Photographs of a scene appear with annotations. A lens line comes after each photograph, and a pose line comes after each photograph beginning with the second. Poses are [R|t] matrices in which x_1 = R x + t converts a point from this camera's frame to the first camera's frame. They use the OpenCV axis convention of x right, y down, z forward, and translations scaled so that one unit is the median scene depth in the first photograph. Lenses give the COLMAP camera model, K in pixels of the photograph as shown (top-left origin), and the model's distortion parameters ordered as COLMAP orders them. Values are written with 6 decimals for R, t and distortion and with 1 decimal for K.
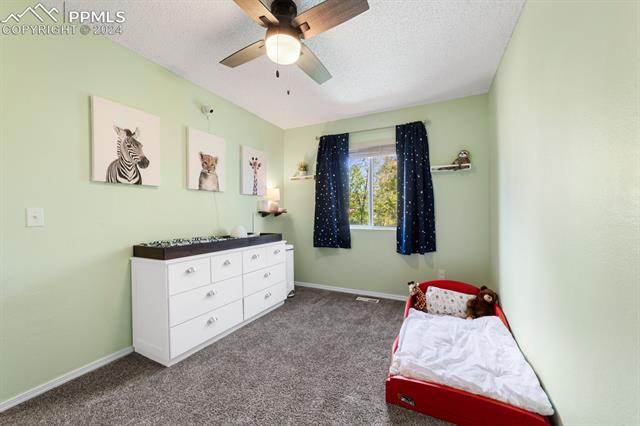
lens RADIAL K [[246.1, 0, 321.7], [0, 246.1, 214.7], [0, 0, 1]] dist [-0.003487, 0.000179]
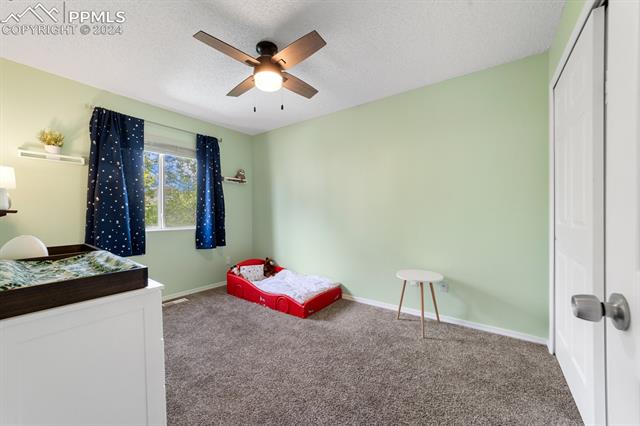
lens RADIAL K [[246.1, 0, 321.2], [0, 246.1, 213.2], [0, 0, 1]] dist [-0.003487, 0.000179]
pose [[0.176744, 0.002923, 0.984253, -0.680877], [0.009201, 0.999947, -0.004622, 0.003853], [-0.984214, 0.009873, 0.176708, 0.260981]]
